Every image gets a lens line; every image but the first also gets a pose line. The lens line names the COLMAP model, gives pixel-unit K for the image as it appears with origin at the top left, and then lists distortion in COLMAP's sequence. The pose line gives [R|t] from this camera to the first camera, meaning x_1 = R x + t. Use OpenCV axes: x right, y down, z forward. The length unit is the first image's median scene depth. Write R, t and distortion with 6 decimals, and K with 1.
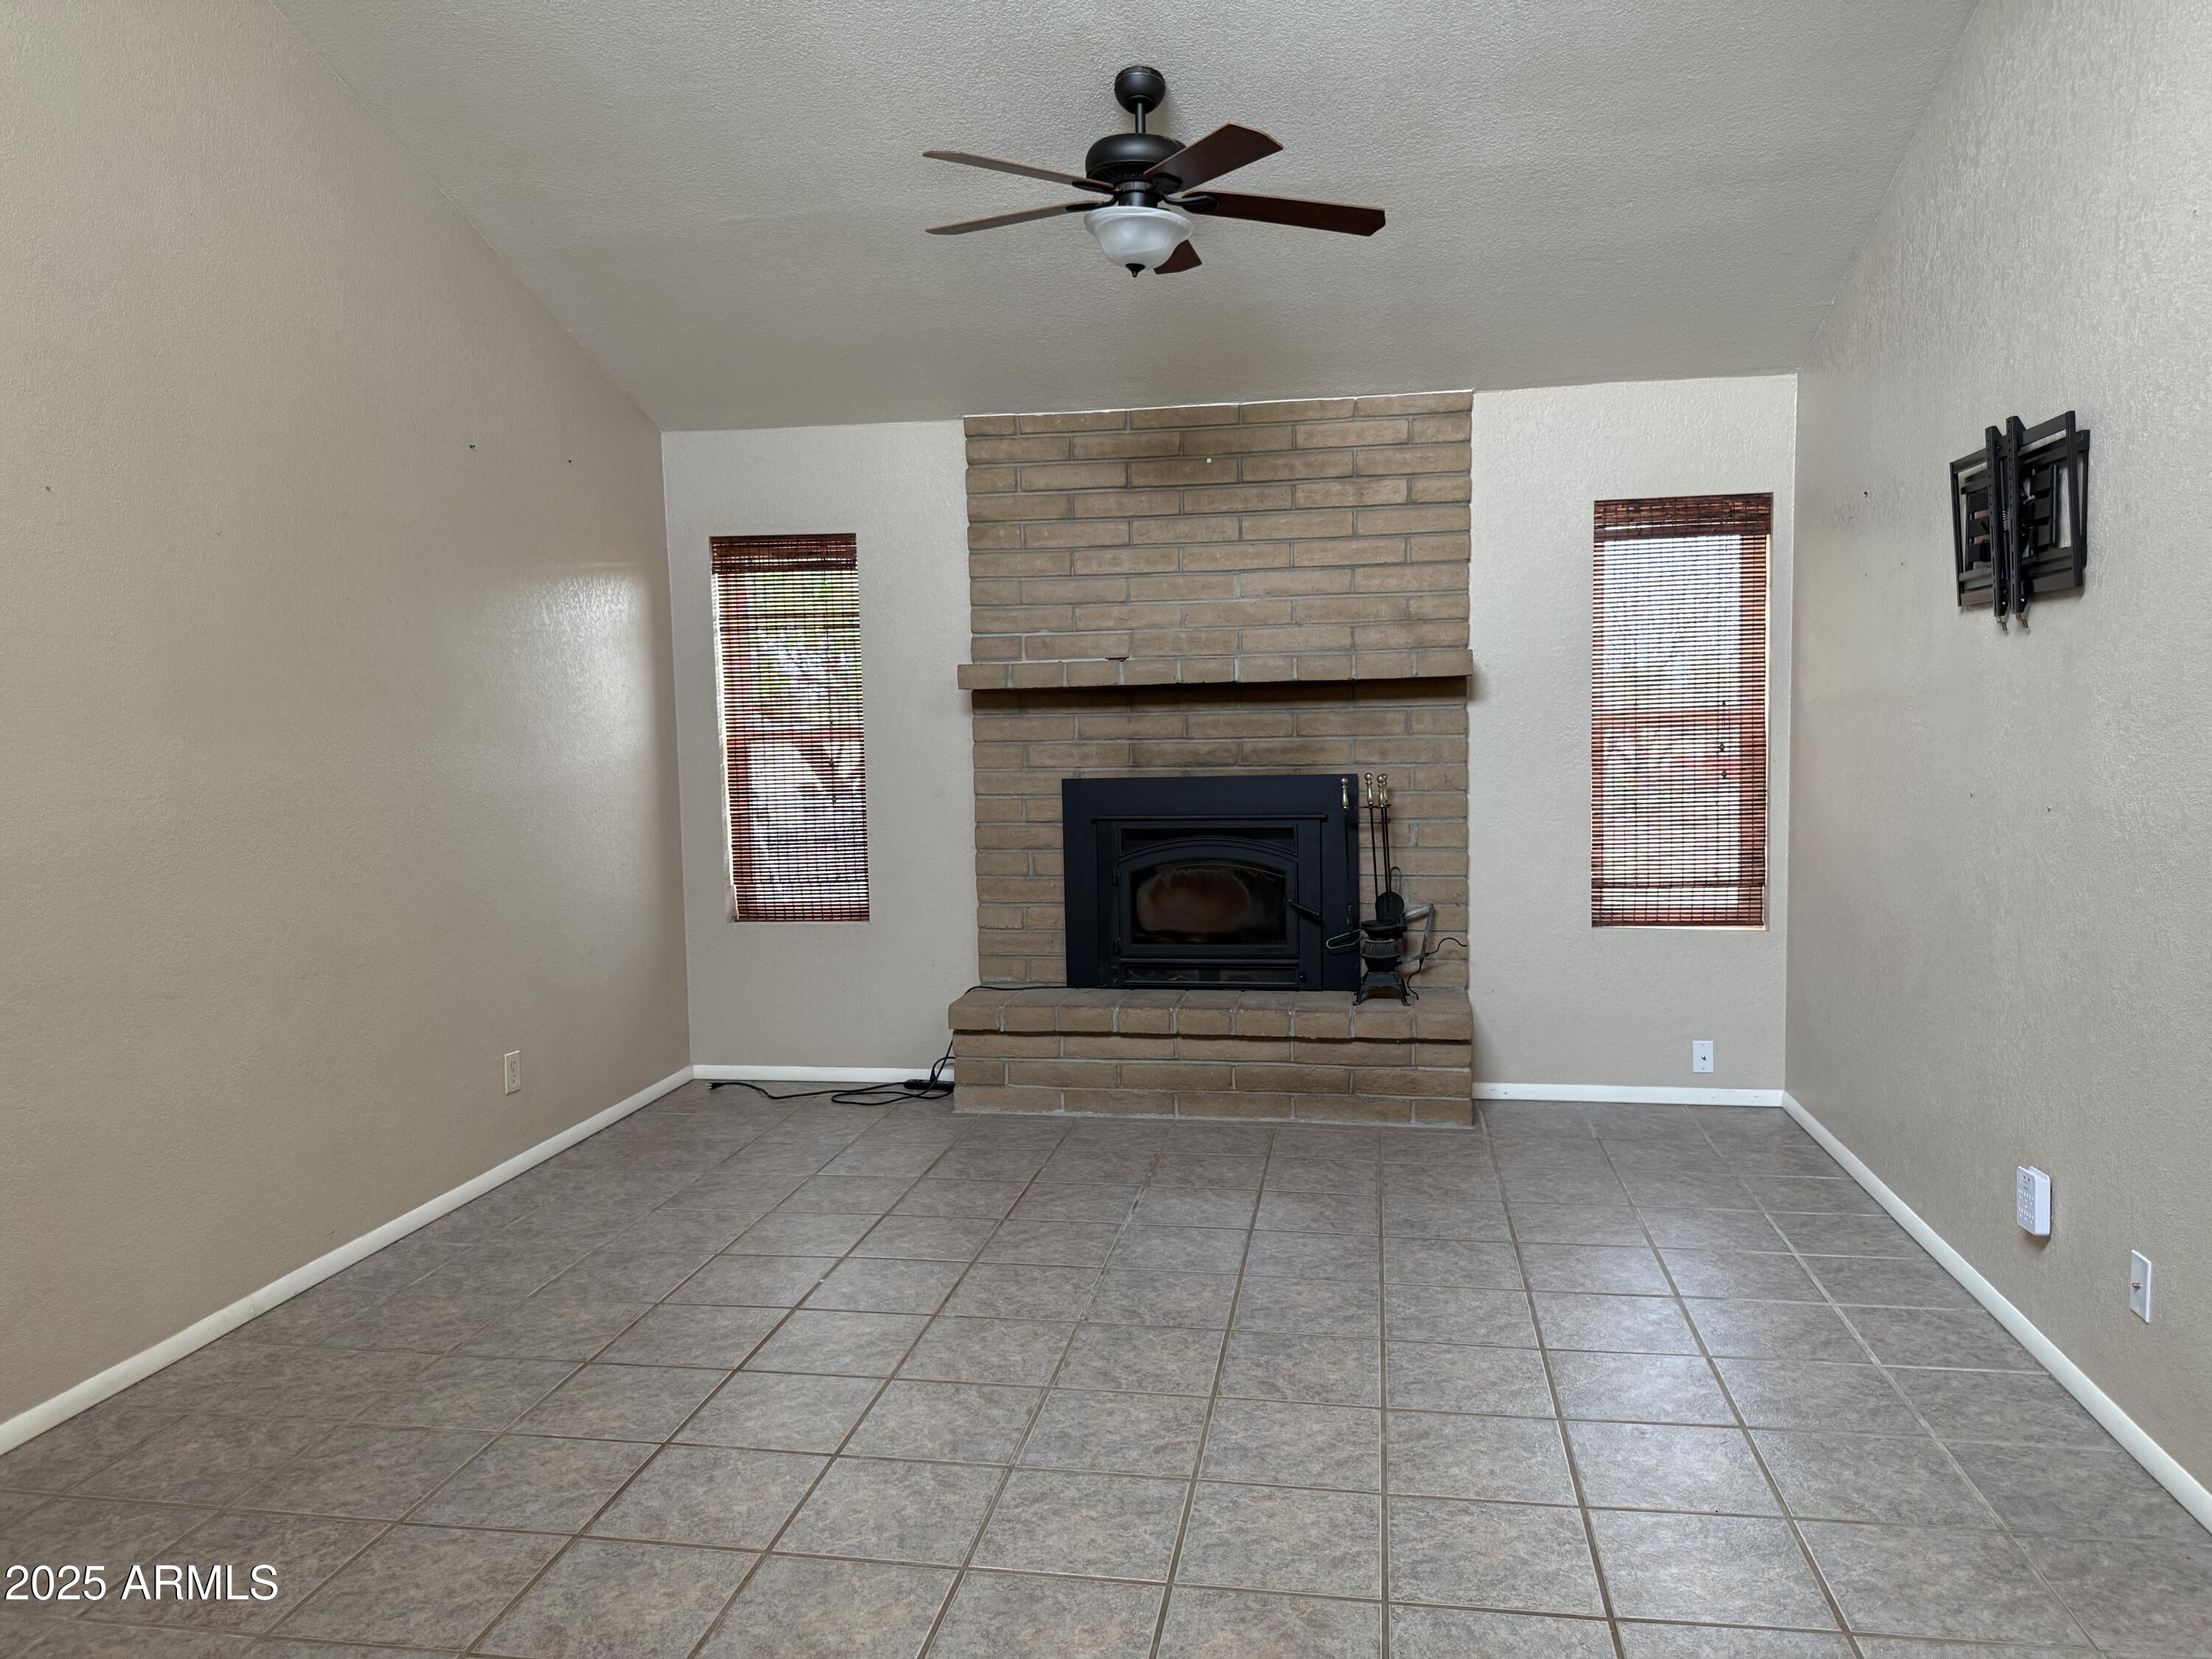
lens RADIAL K [[1602.3, 0, 1065.5], [0, 1602.3, 800.8], [0, 0, 1]] dist [0.080644, -0.087416]
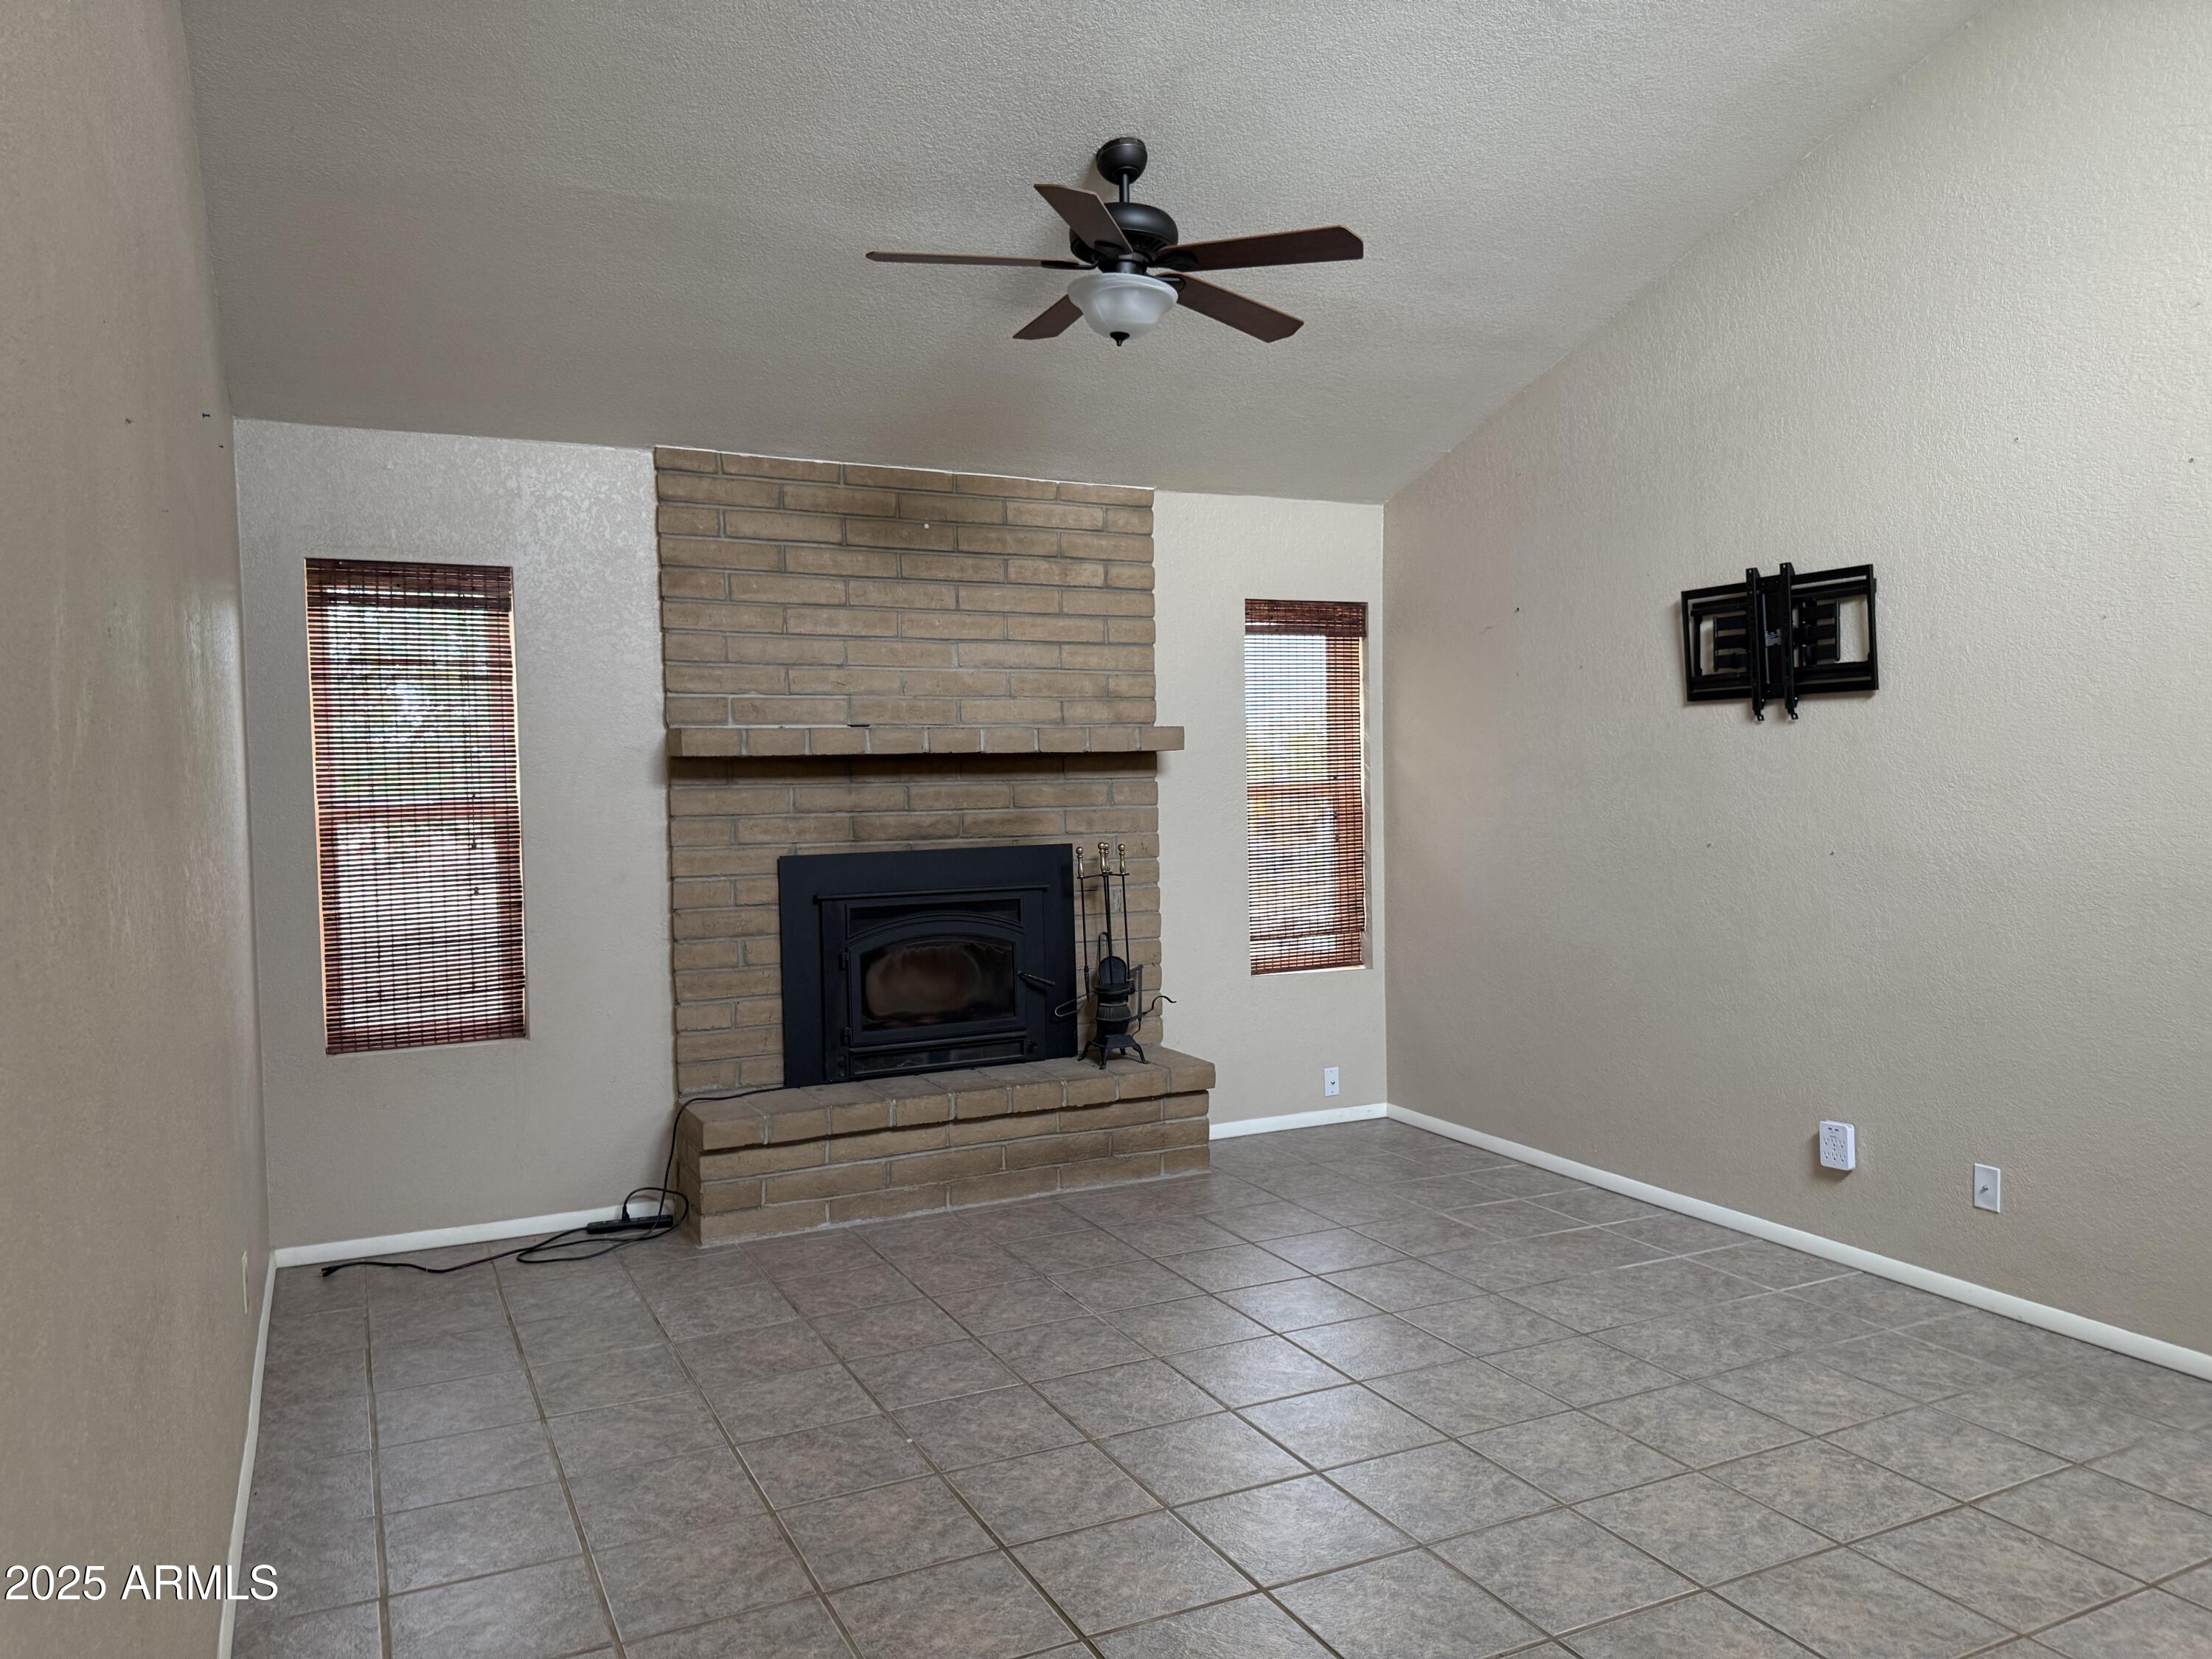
lens RADIAL K [[1602.3, 0, 1129.1], [0, 1602.3, 801.8], [0, 0, 1]] dist [0.080644, -0.087416]
pose [[0.797914, -0.004327, 0.602756, -0.408463], [0.033998, 0.998705, -0.037837, -0.003593], [-0.601812, 0.050683, 0.797028, 0.160956]]
